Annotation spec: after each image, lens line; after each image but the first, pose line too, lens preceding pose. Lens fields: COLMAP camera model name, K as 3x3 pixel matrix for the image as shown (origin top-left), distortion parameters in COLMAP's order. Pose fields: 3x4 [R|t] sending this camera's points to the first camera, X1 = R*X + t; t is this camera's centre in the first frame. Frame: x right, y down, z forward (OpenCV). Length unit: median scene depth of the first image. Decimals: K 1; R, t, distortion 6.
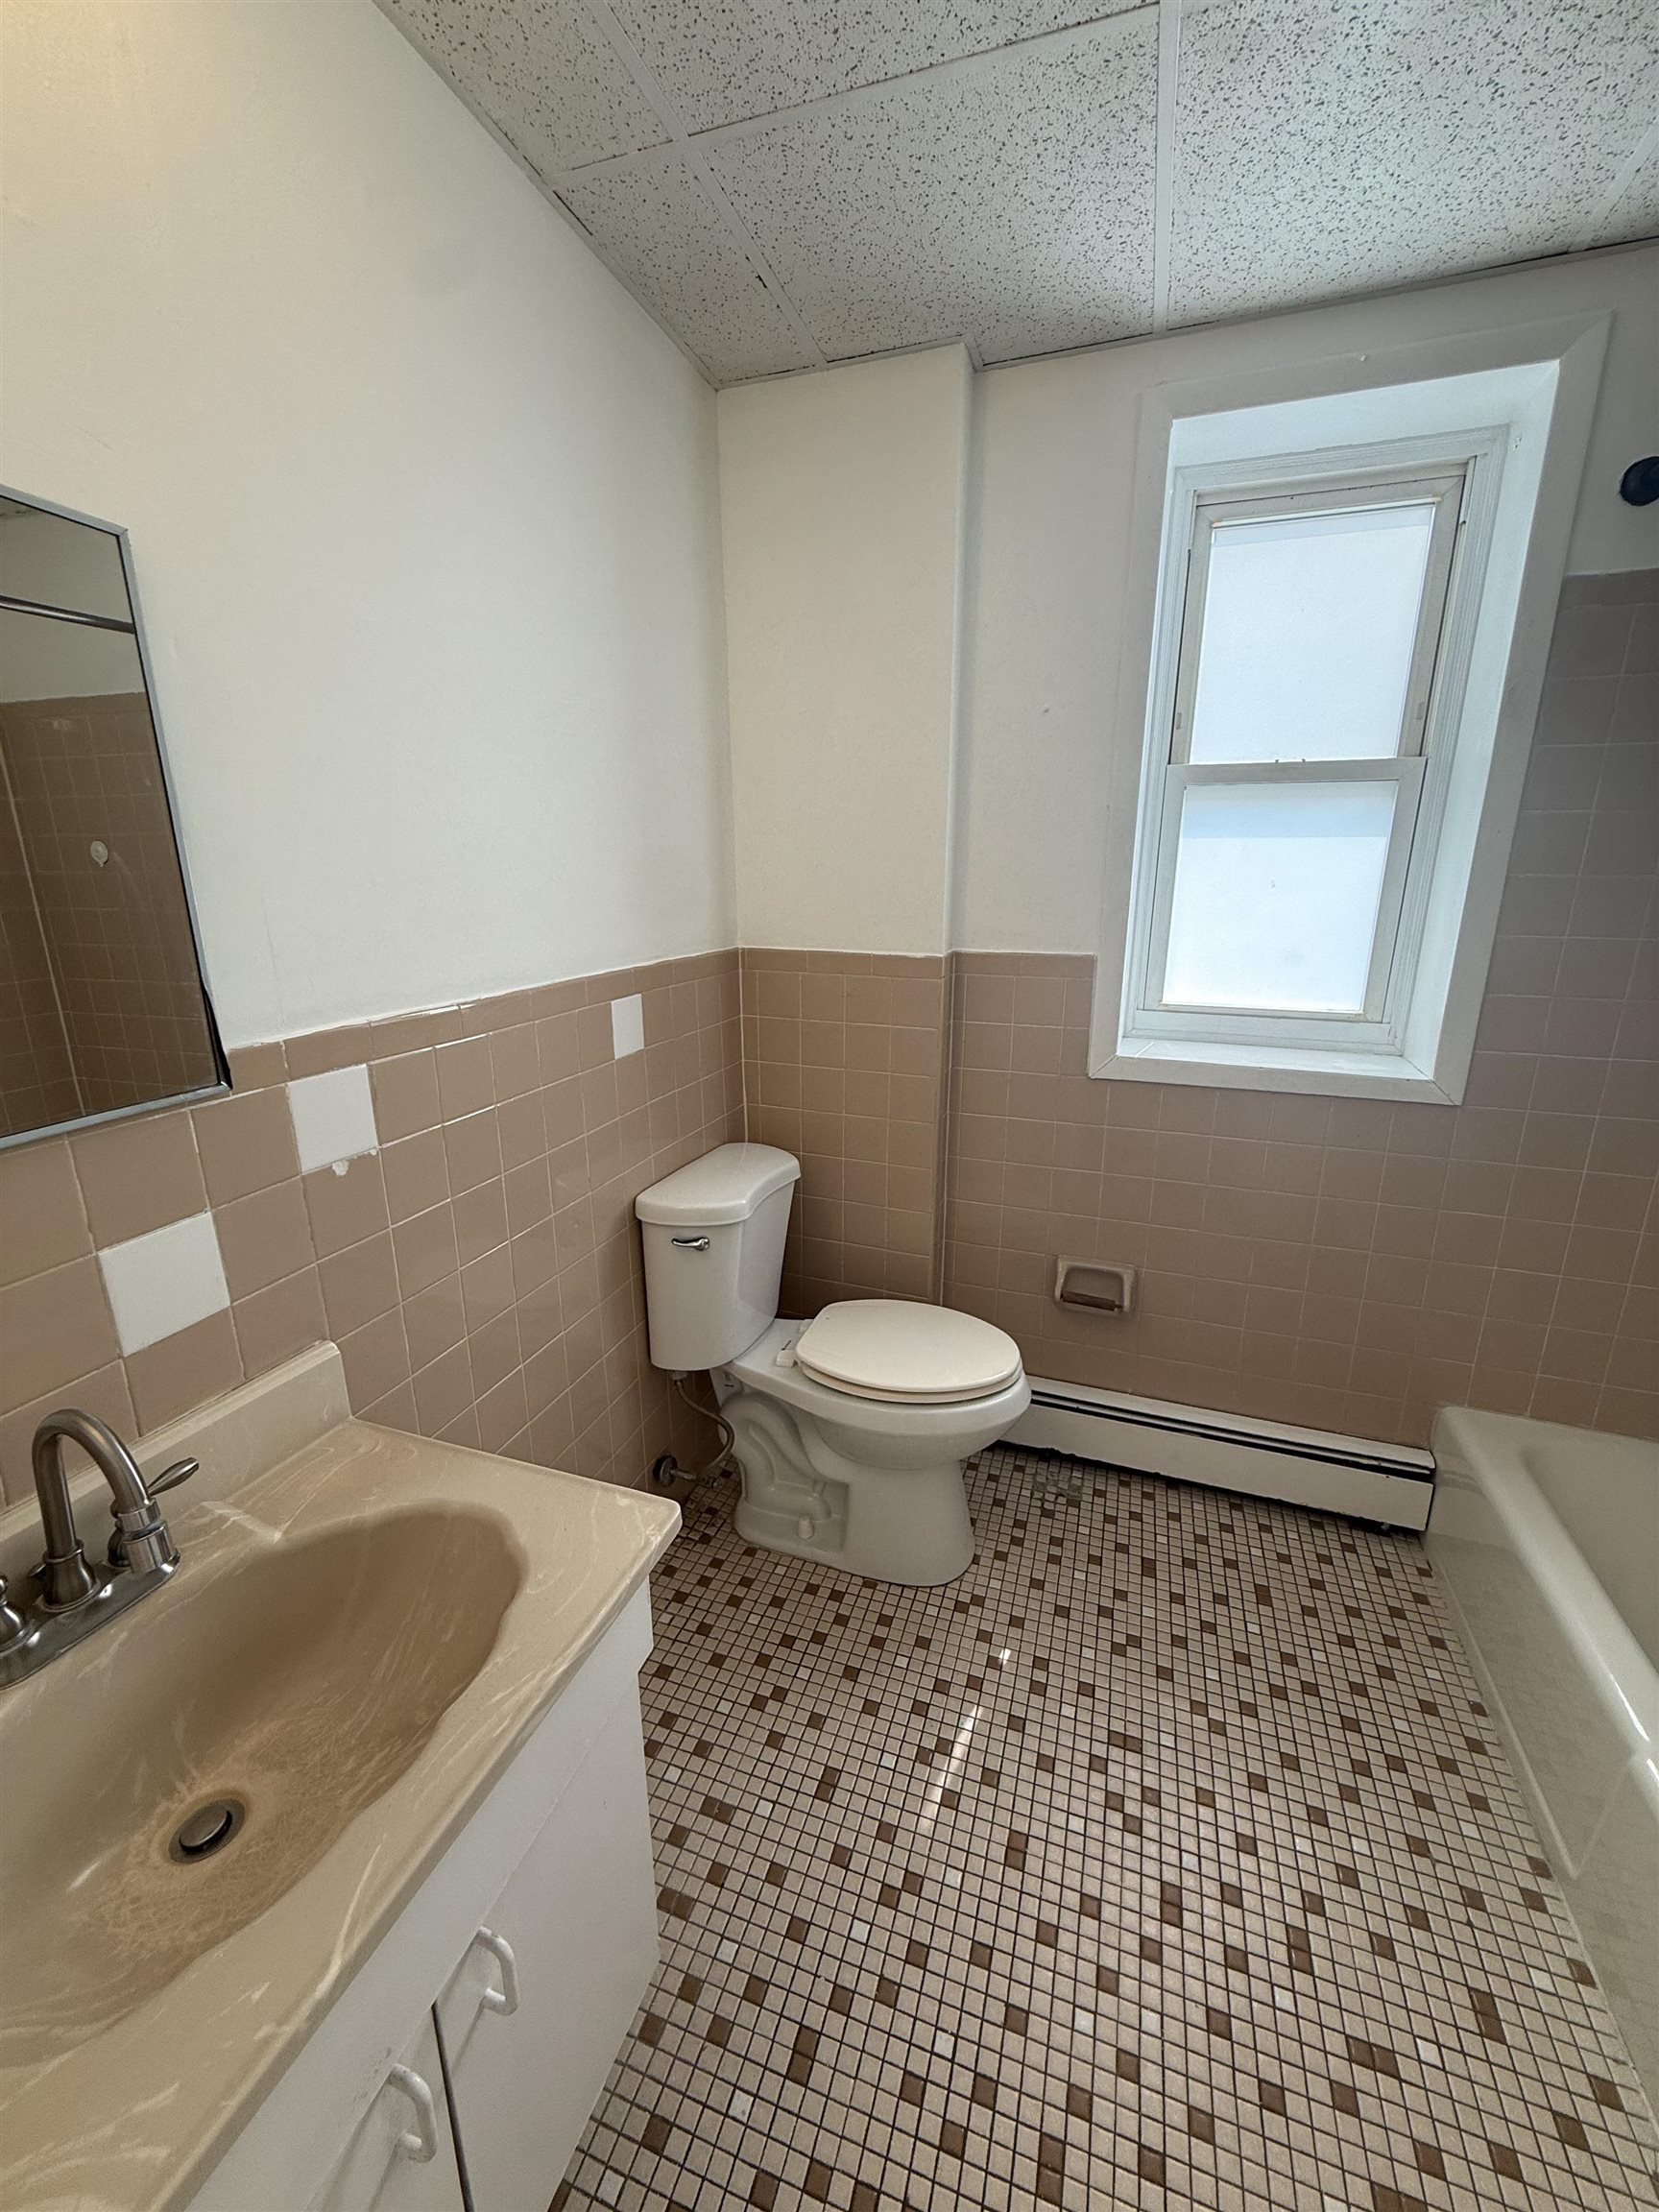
lens RADIAL K [[882.3, 0, 828.5], [0, 882.3, 1107.6], [0, 0, 1]] dist [0.001167, -0.000224]
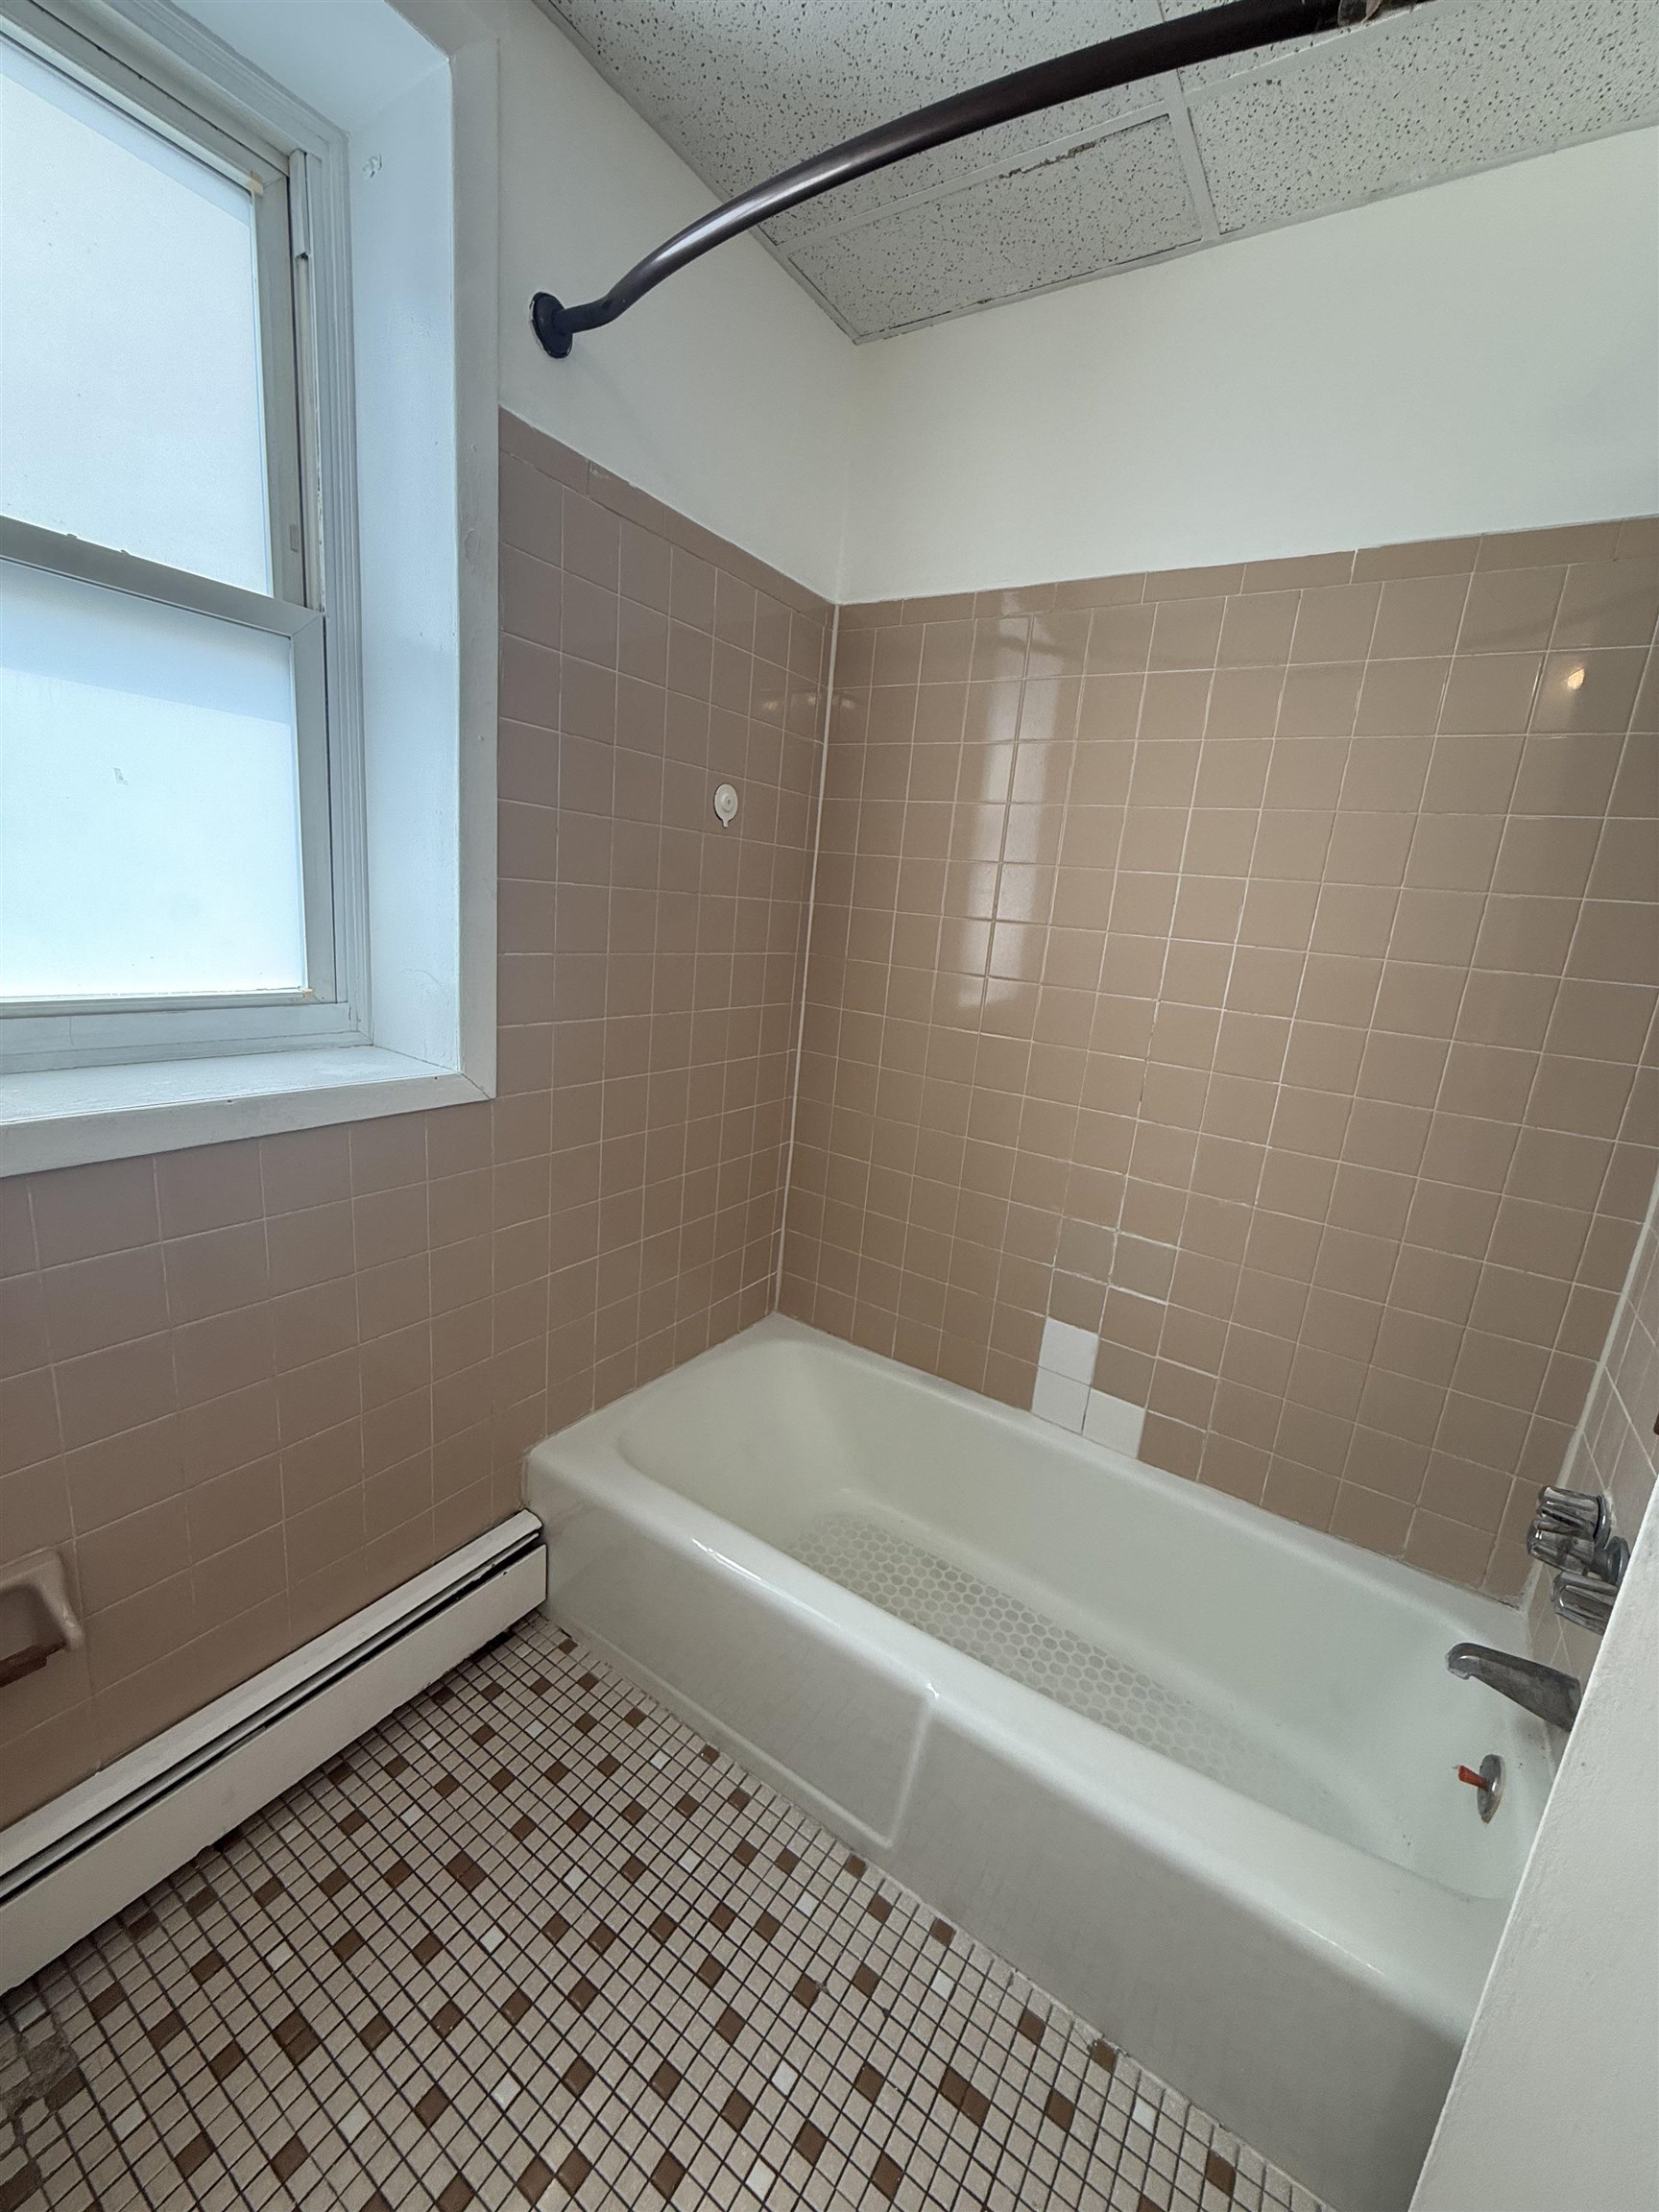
lens RADIAL K [[882.3, 0, 831.2], [0, 882.3, 1106.4], [0, 0, 1]] dist [0.001167, -0.000224]
pose [[0.245168, -0.199046, 0.948827, 0.043458], [0.172640, 0.972018, 0.159303, -0.062998], [-0.953985, 0.124749, 0.272671, 0.472164]]
